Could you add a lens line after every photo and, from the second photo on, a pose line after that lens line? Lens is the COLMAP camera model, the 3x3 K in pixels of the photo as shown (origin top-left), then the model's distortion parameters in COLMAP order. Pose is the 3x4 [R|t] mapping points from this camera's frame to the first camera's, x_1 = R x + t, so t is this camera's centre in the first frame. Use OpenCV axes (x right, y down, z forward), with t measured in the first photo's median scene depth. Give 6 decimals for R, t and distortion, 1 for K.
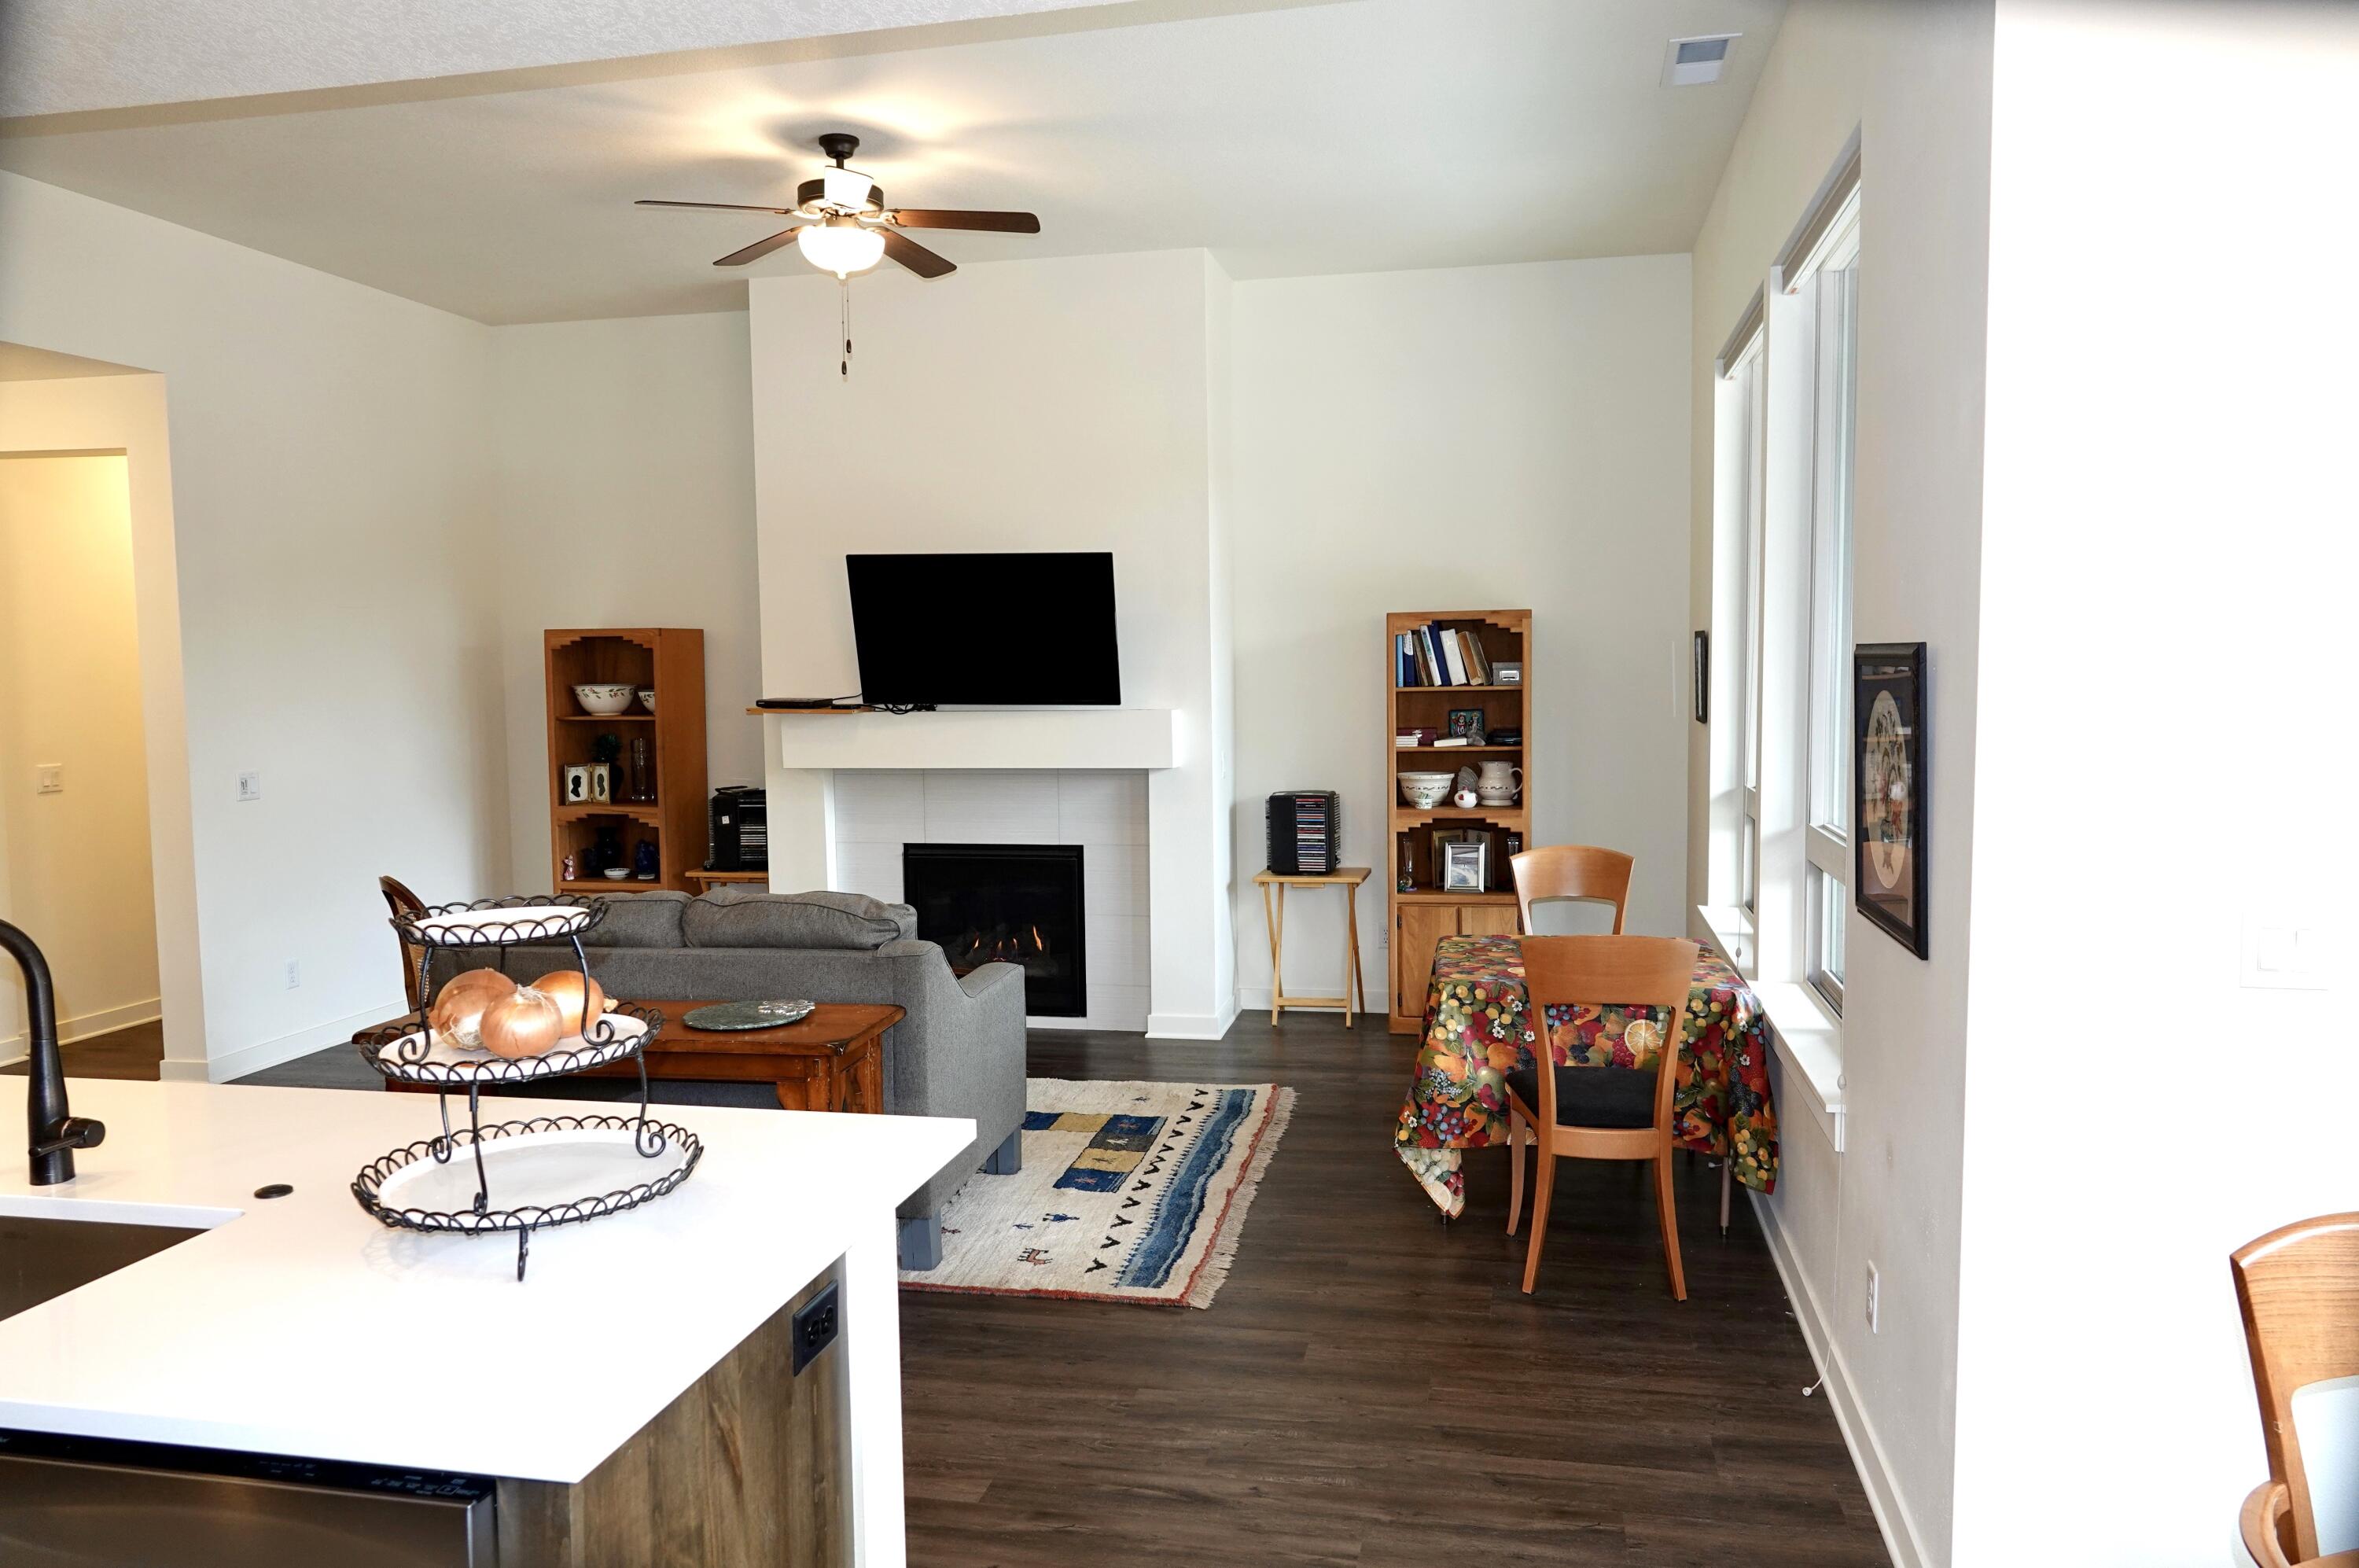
lens RADIAL K [[1616.6, 0, 1179.5], [0, 1616.6, 784.0], [0, 0, 1]] dist [0.000885, 0.001743]
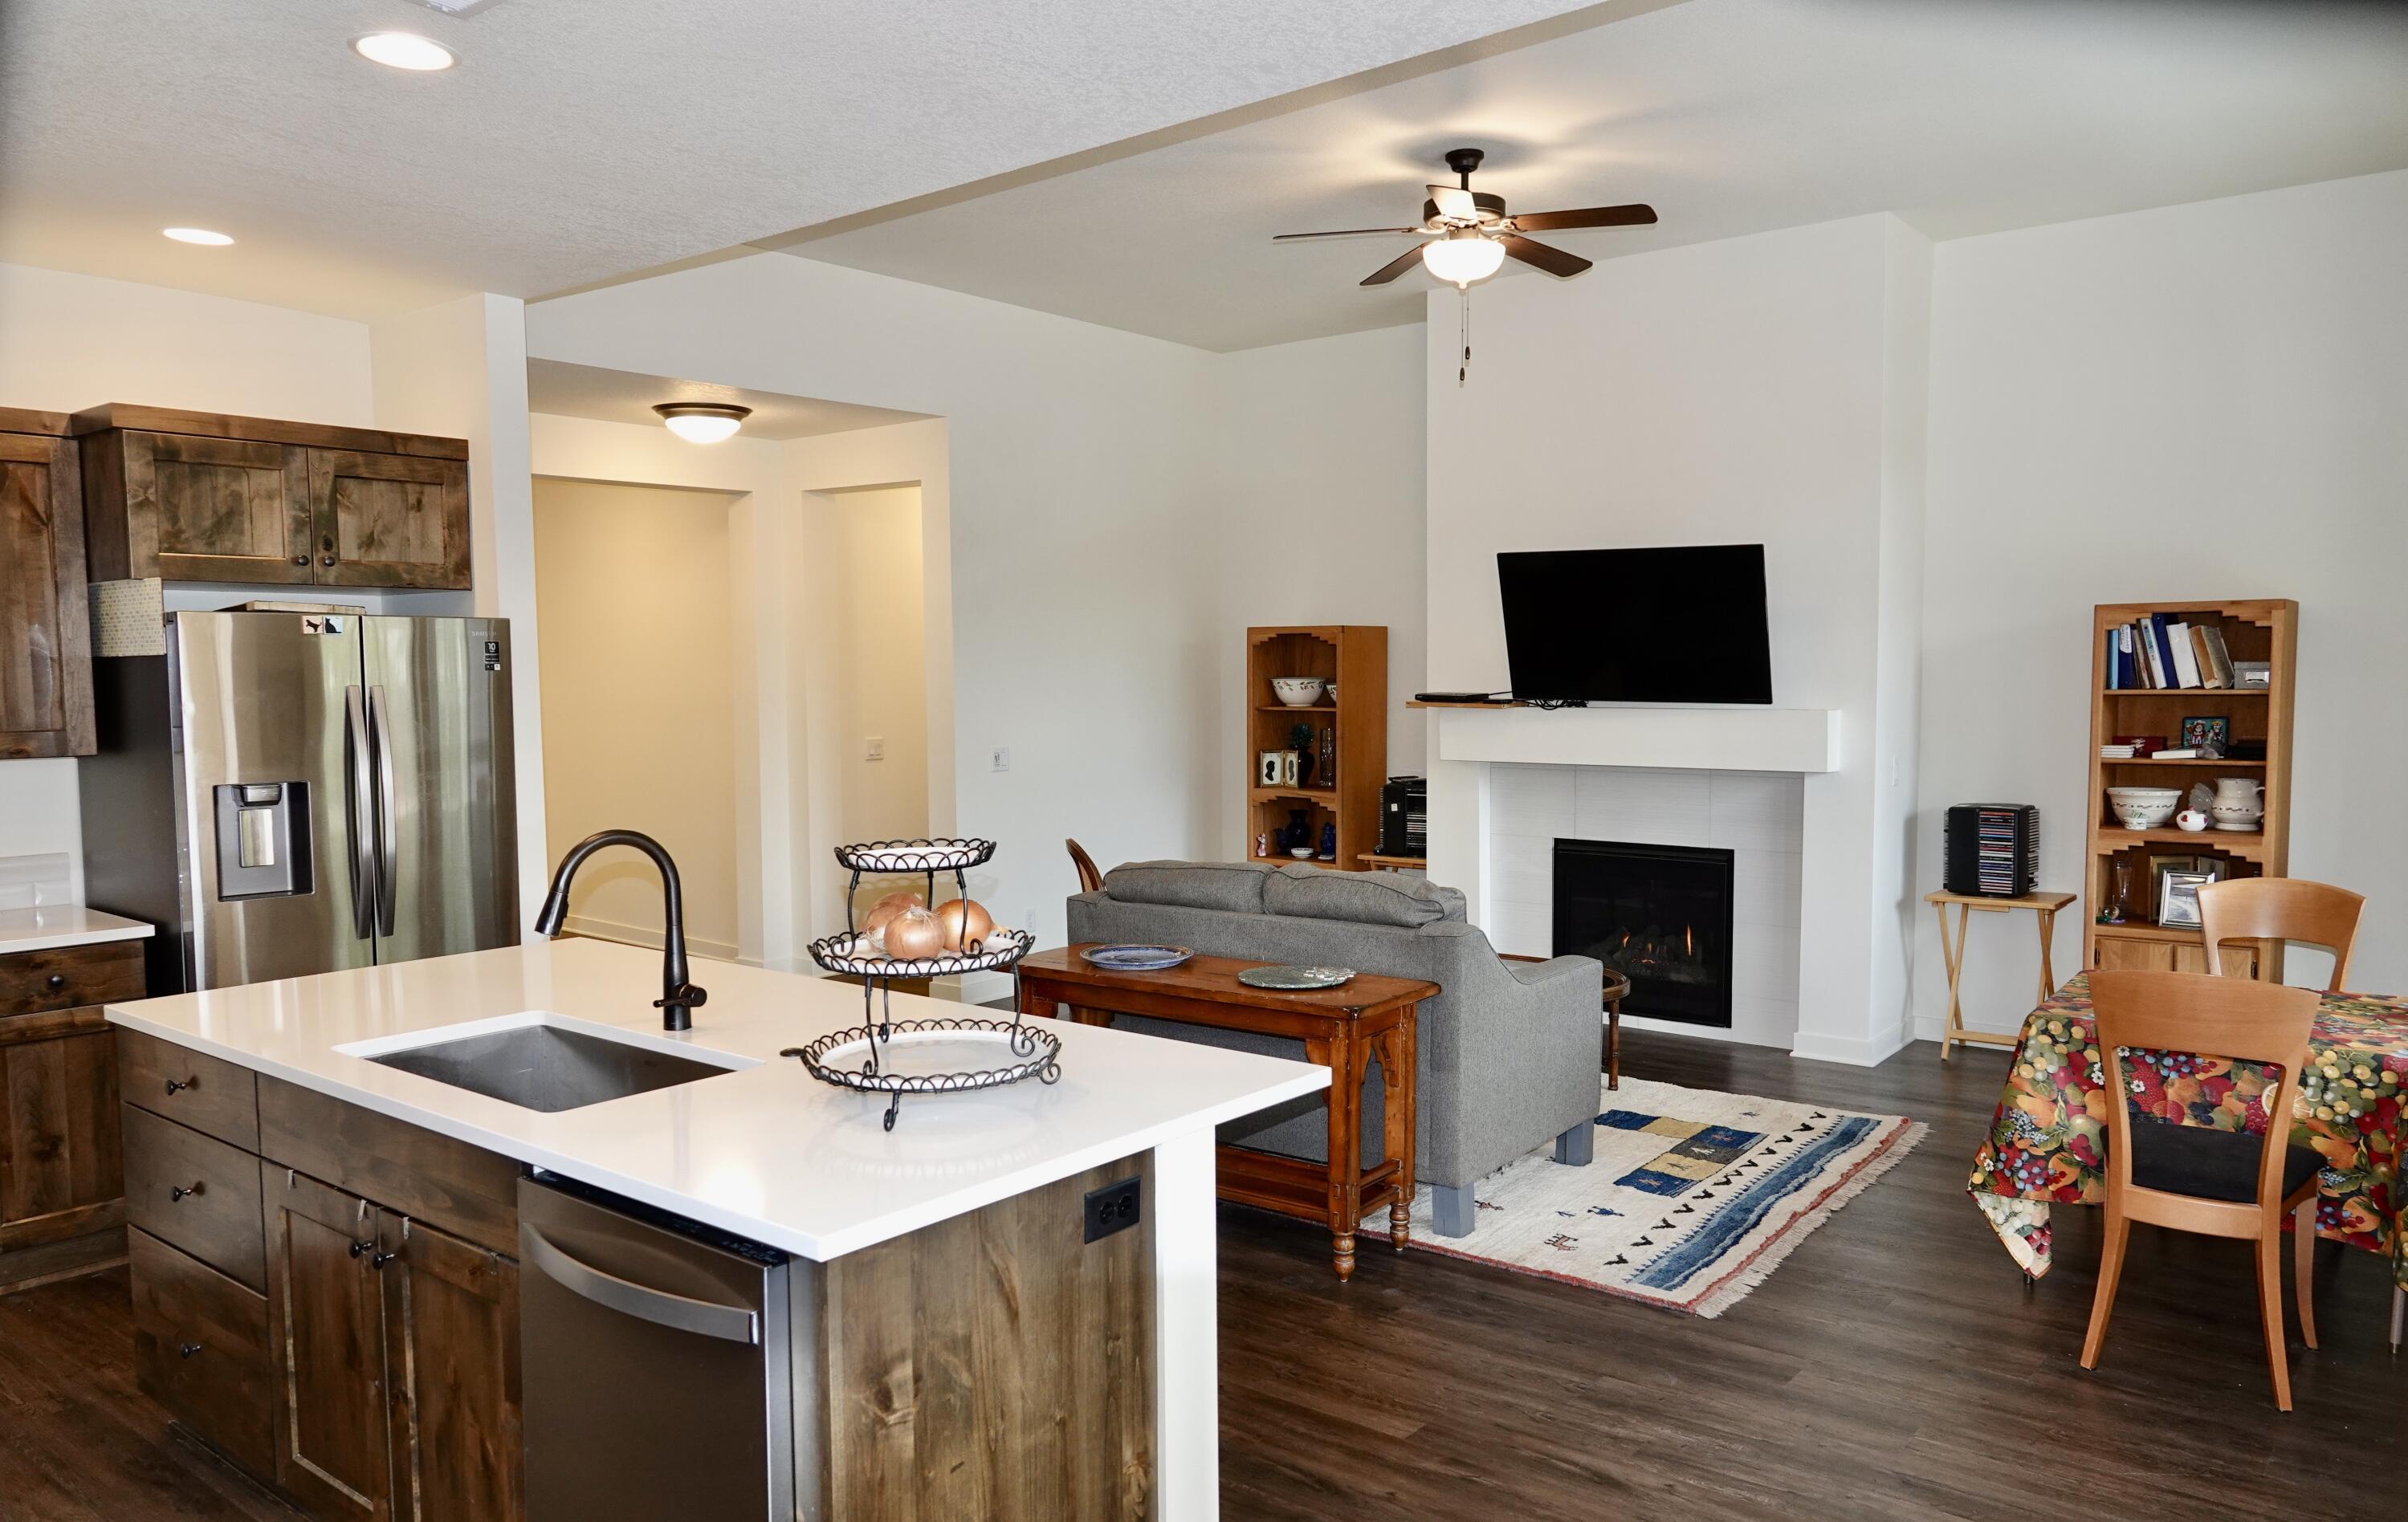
lens RADIAL K [[1649.4, 0, 1213.7], [0, 1649.4, 800.2], [0, 0, 1]] dist [-0.003909, 0.002128]
pose [[0.893754, 0.043008, -0.446490, 0.105336], [-0.038783, 0.999074, 0.018602, 0.002370], [0.446877, 0.000691, 0.894595, -0.016068]]
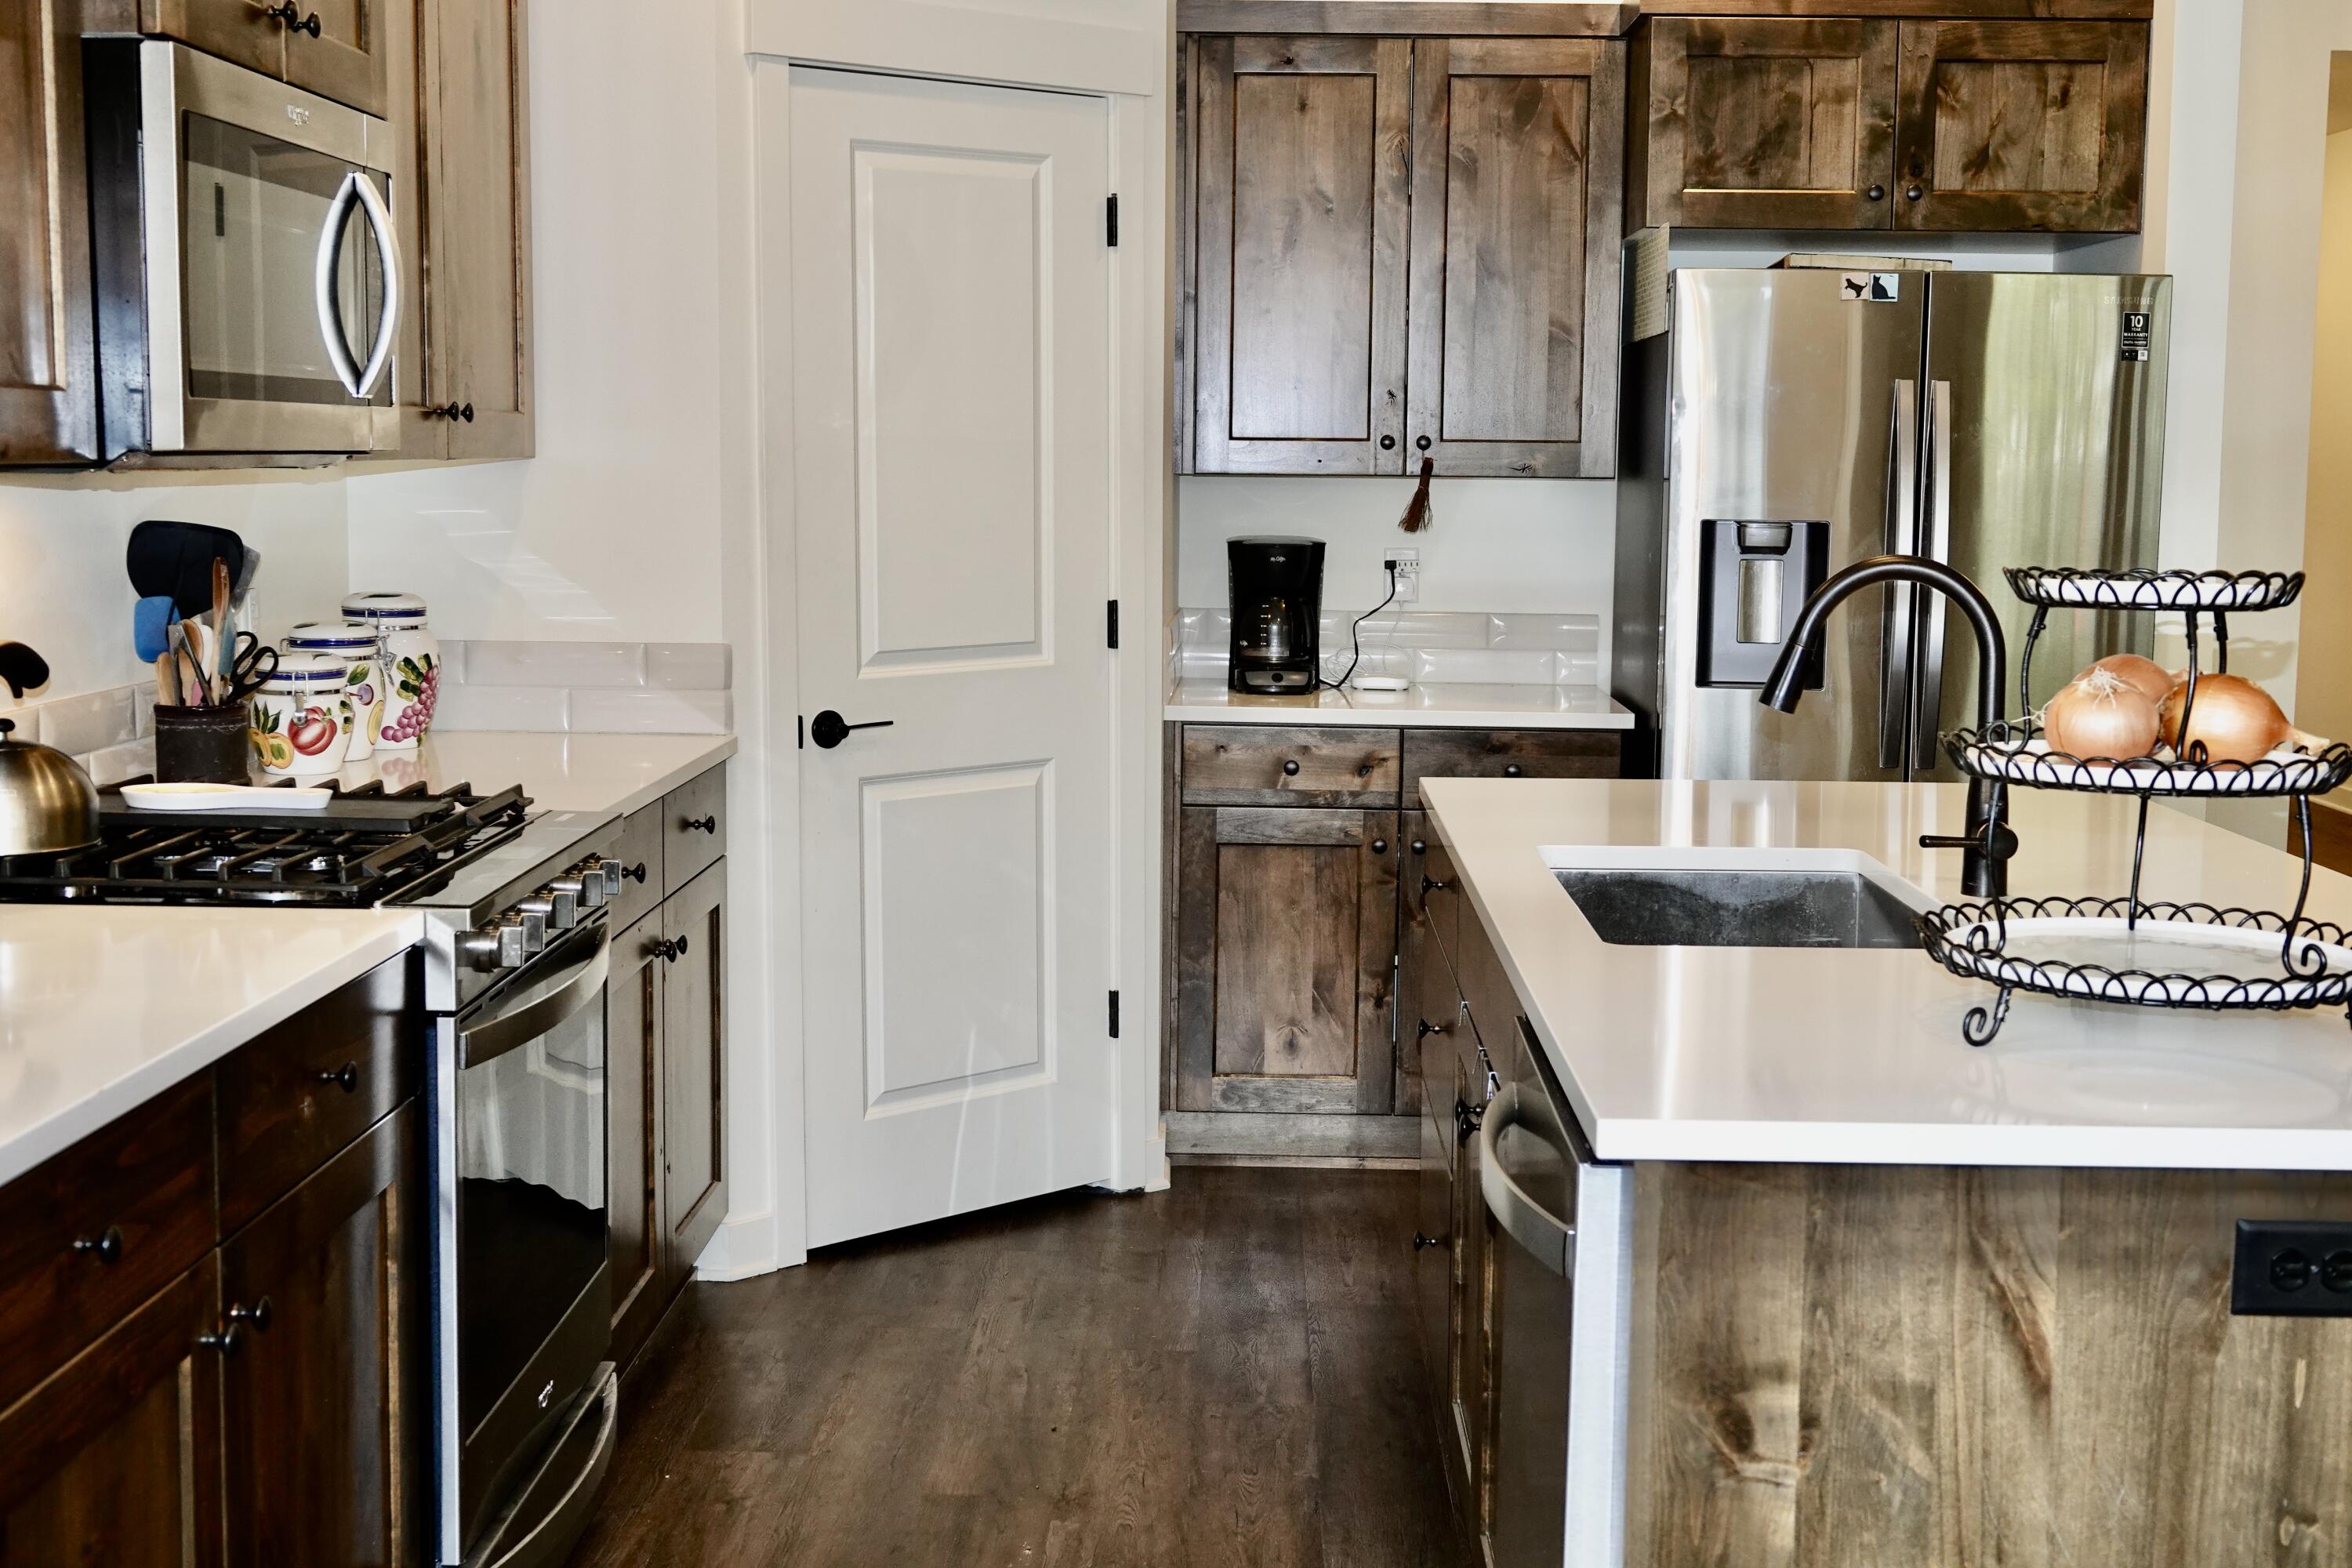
lens RADIAL K [[2830.4, 0, 1243.4], [0, 2830.4, 783.7], [0, 0, 1]] dist [0.009055, 0.003937]
pose [[0.206235, 0.129790, -0.969857, 0.202776], [-0.088058, 0.989604, 0.113708, 0.018407], [0.974532, 0.061953, 0.215520, 0.101003]]
